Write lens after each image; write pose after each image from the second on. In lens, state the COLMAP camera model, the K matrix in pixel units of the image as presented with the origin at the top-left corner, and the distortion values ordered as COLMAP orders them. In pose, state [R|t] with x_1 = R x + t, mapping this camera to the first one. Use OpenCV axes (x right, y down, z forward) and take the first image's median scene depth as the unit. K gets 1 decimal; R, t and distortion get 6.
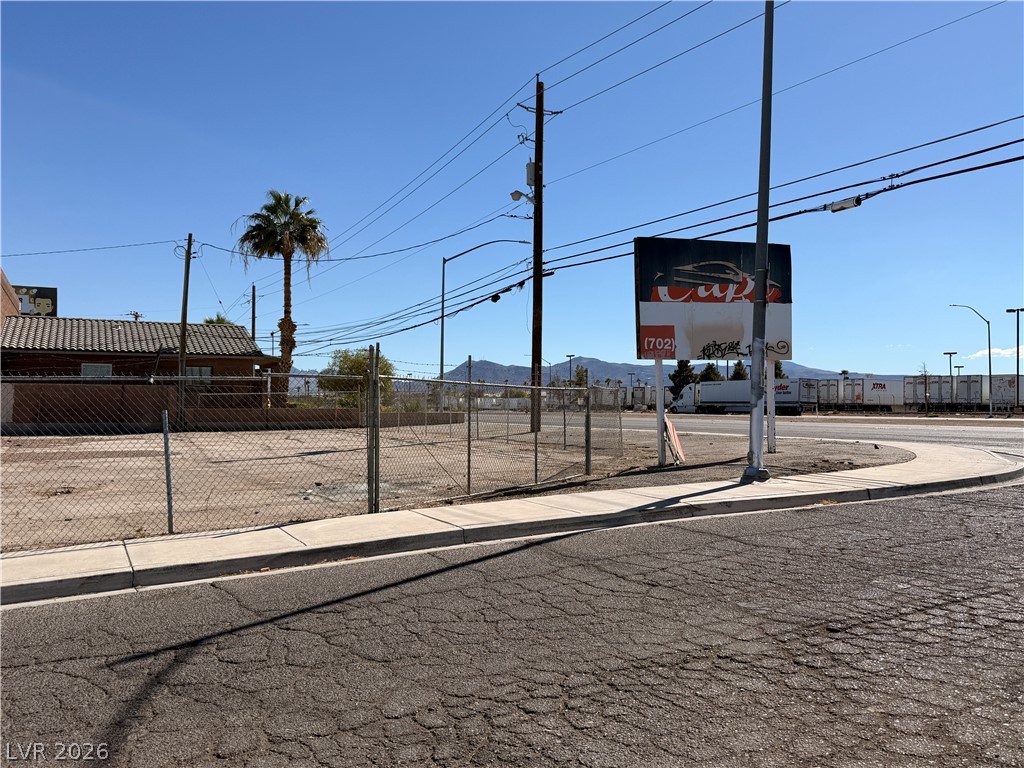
lens RADIAL K [[827.7, 0, 511.7], [0, 827.7, 384.7], [0, 0, 1]] dist [0.033474, -0.103384]
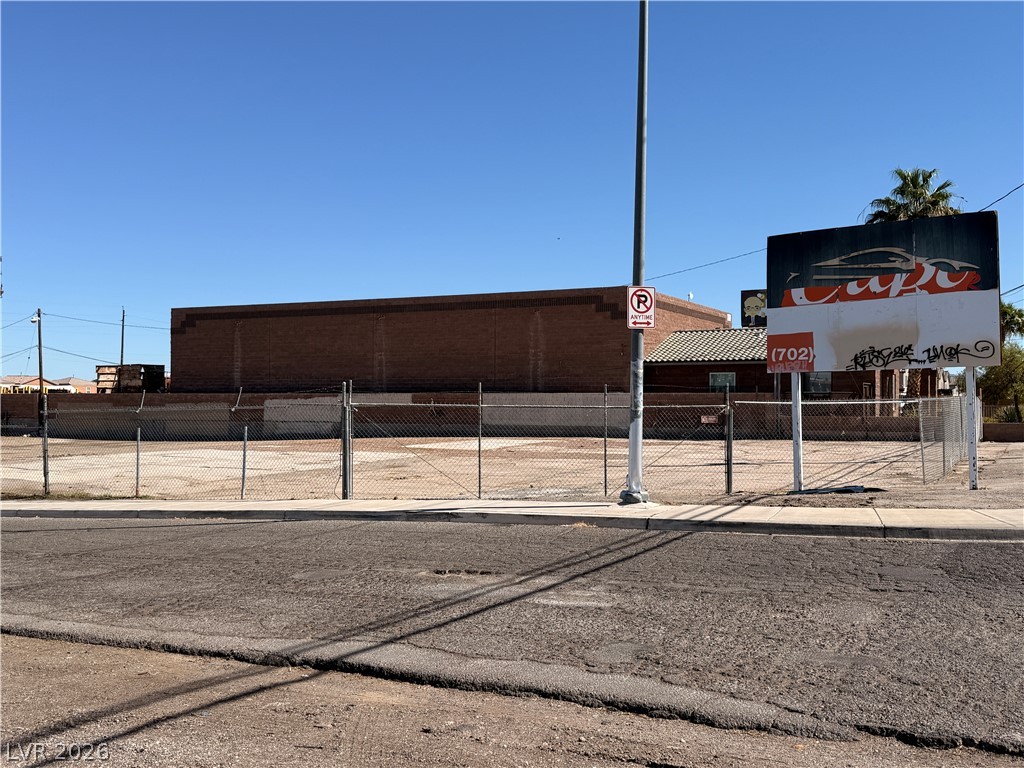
lens RADIAL K [[962.4, 0, 515.4], [0, 962.4, 382.0], [0, 0, 1]] dist [0.003234, 0.000000]
pose [[0.600635, -0.017794, -0.799326, 0.790696], [0.017314, 0.999807, -0.009247, -0.015252], [0.799336, -0.008286, 0.600827, 0.149472]]
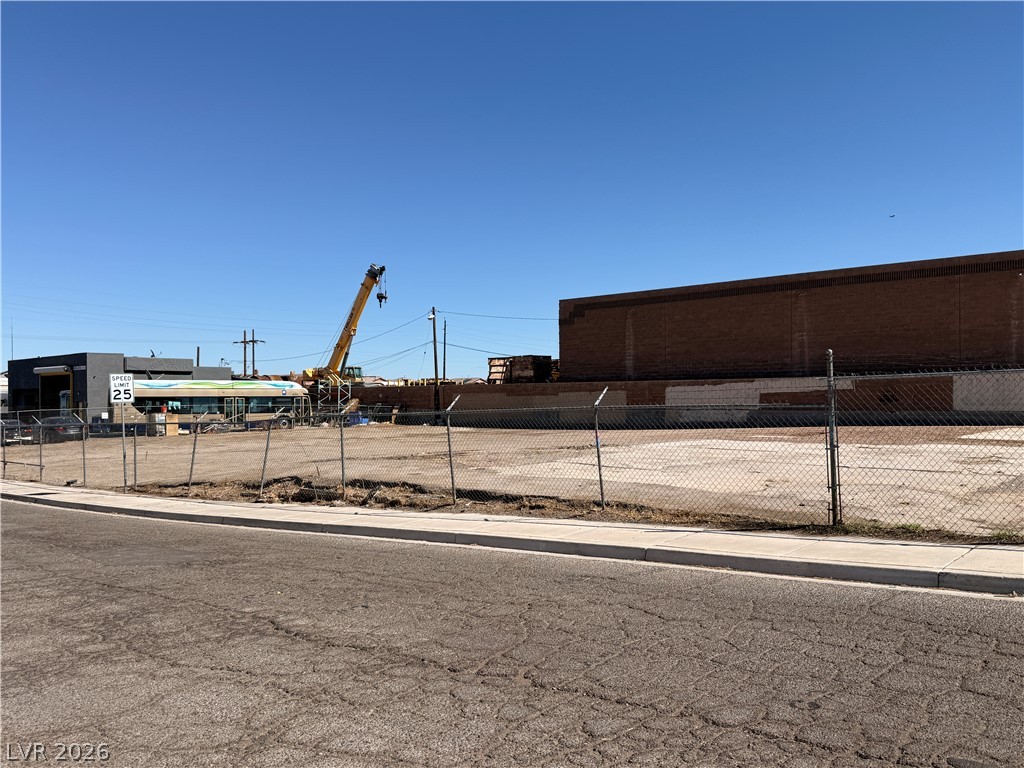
lens RADIAL K [[827.7, 0, 511.6], [0, 827.7, 388.6], [0, 0, 1]] dist [0.033474, -0.103384]
pose [[0.338306, -0.015816, -0.940903, 0.572761], [0.029217, 0.999553, -0.006297, -0.008568], [0.940583, -0.025360, 0.338617, 0.116864]]
